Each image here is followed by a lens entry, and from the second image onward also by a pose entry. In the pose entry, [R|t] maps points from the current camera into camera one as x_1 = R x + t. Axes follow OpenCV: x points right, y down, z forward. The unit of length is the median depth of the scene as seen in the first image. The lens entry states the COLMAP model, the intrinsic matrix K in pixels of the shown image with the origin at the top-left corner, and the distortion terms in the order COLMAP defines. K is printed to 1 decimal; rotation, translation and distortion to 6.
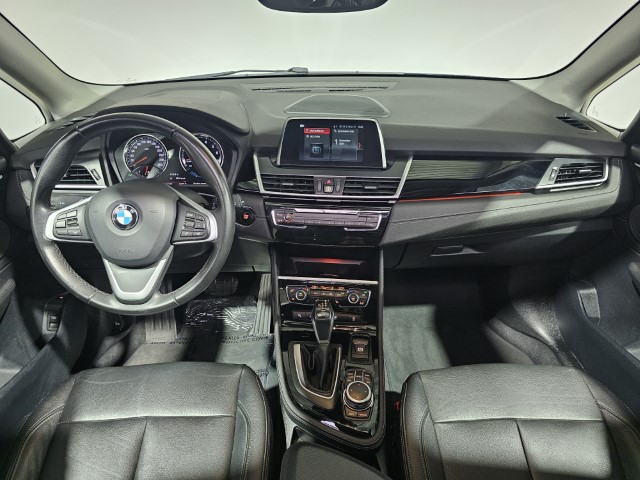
lens RADIAL K [[422.1, 0, 324.9], [0, 422.1, 243.7], [0, 0, 1]] dist [0.000334, -0.013797]
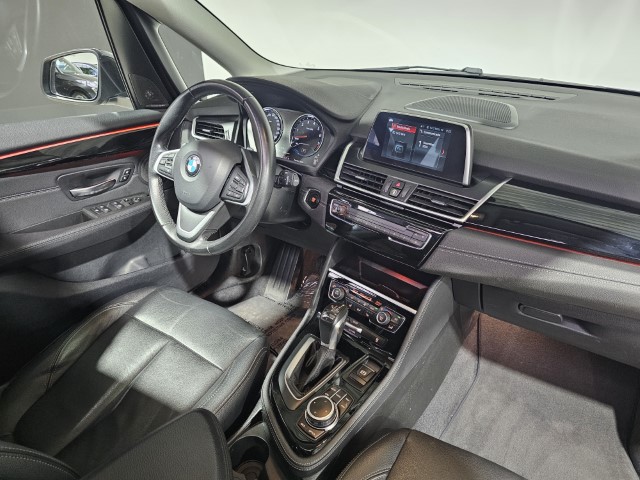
lens RADIAL K [[422.1, 0, 322.2], [0, 422.1, 237.4], [0, 0, 1]] dist [0.000334, -0.013797]
pose [[0.797018, 0.293813, -0.527670, 0.386717], [-0.309114, 0.949032, 0.061533, -0.046254], [0.518855, 0.114068, 0.847218, 0.169036]]
